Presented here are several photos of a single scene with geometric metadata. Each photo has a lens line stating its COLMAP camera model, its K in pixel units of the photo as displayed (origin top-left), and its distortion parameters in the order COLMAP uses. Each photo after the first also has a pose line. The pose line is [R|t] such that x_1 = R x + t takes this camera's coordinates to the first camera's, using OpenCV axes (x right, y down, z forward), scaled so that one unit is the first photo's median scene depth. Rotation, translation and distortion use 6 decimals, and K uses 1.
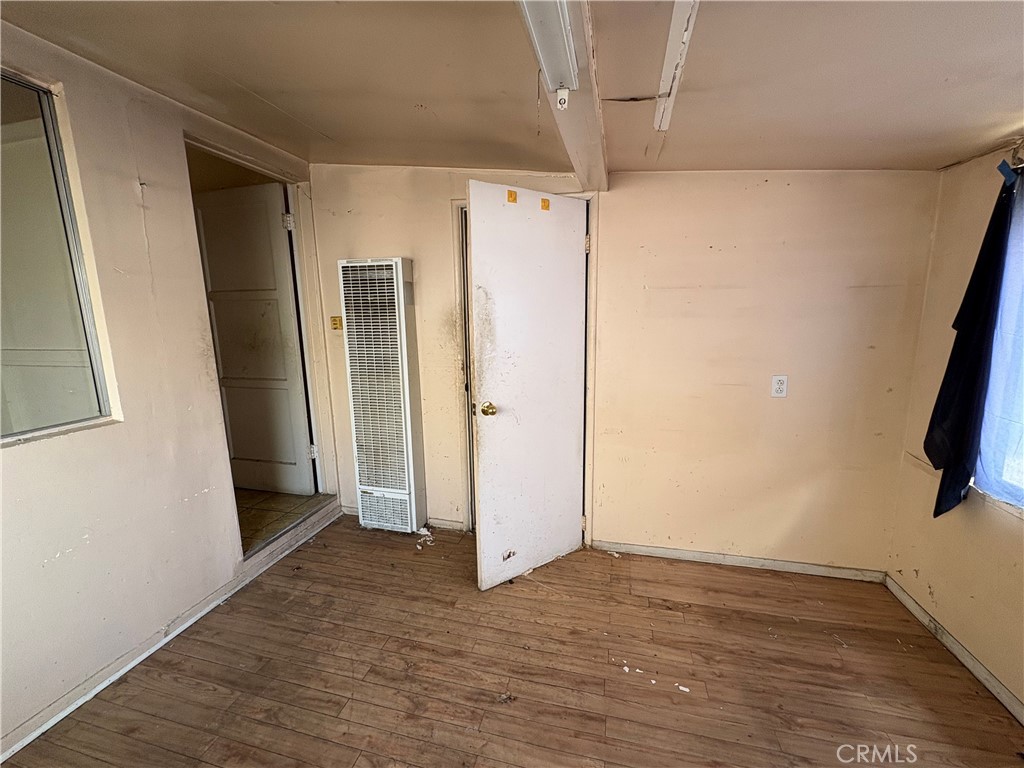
lens RADIAL K [[412.8, 0, 512.9], [0, 412.8, 385.1], [0, 0, 1]] dist [0.000873, -0.000298]
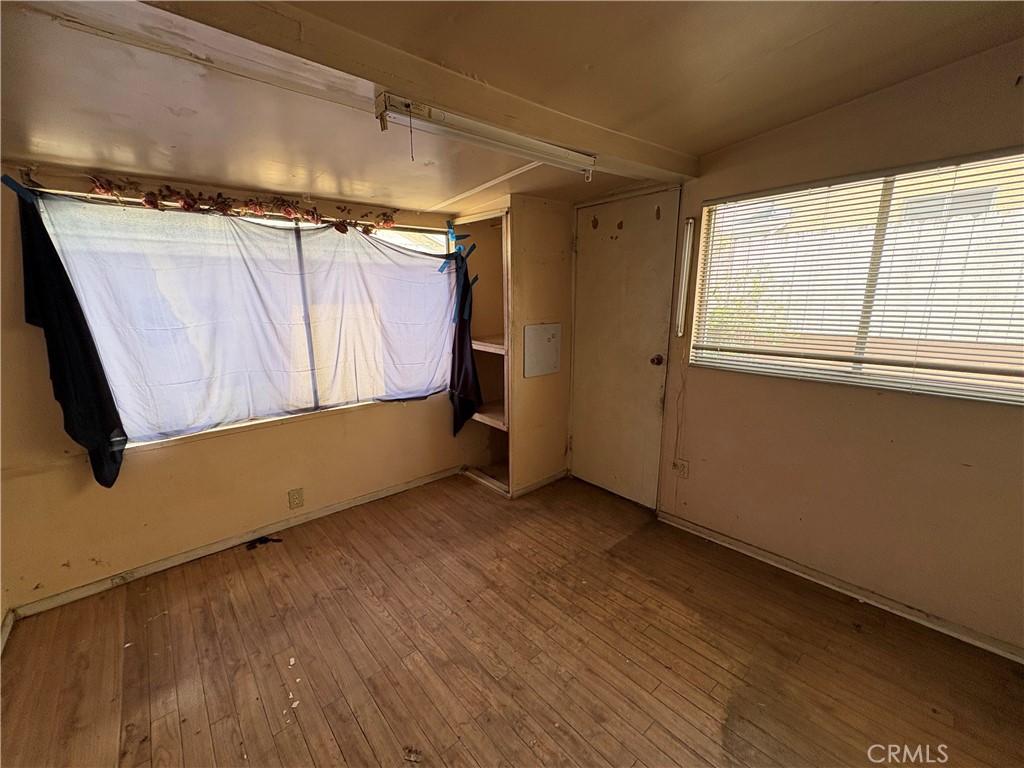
lens RADIAL K [[412.8, 0, 513.0], [0, 412.8, 386.5], [0, 0, 1]] dist [0.000873, -0.000298]
pose [[-0.817211, -0.100967, 0.567425, -0.576965], [0.120192, 0.933032, 0.339124, -0.217615], [-0.563666, 0.345336, -0.750349, 1.216102]]
